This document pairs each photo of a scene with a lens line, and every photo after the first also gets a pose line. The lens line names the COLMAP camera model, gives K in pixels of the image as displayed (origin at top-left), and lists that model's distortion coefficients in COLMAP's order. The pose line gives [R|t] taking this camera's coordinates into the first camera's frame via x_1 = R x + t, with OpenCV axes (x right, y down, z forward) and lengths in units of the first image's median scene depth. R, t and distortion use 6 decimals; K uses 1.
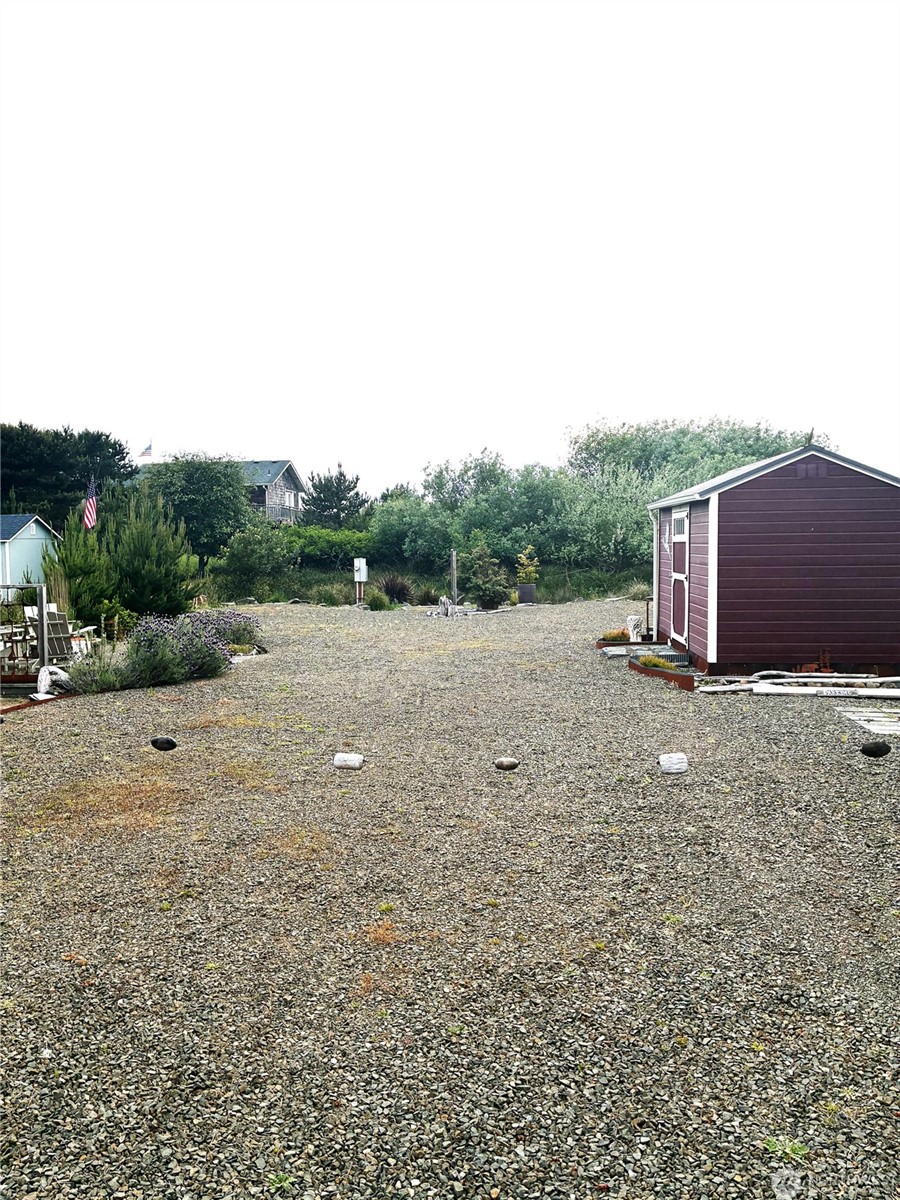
lens RADIAL K [[880.7, 0, 451.7], [0, 880.7, 598.6], [0, 0, 1]] dist [0.014155, -0.063985]
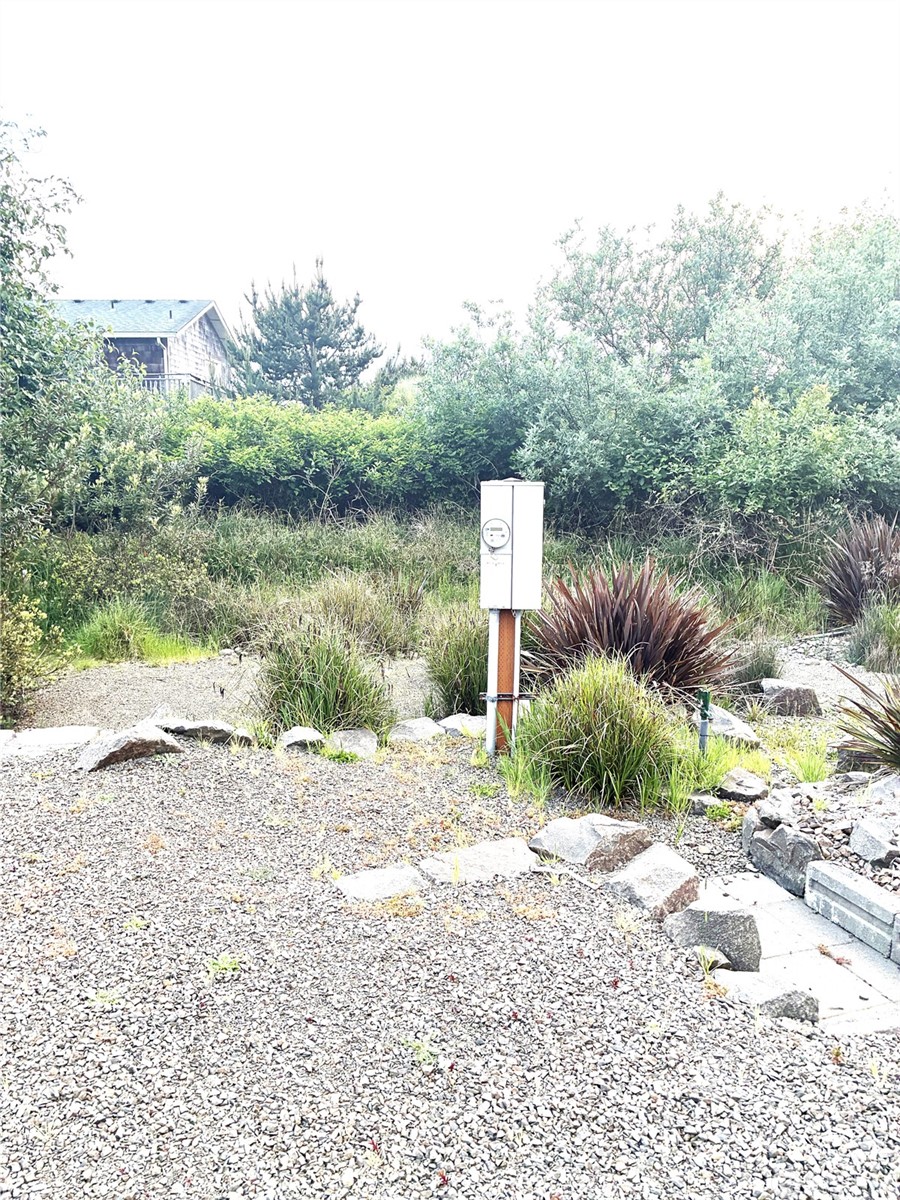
lens RADIAL K [[880.7, 0, 447.8], [0, 880.7, 600.7], [0, 0, 1]] dist [0.014155, -0.063985]
pose [[0.998508, 0.008957, 0.053874, -0.094850], [-0.013312, 0.996623, 0.081023, -0.026924], [-0.052967, -0.081619, 0.995255, 0.616464]]
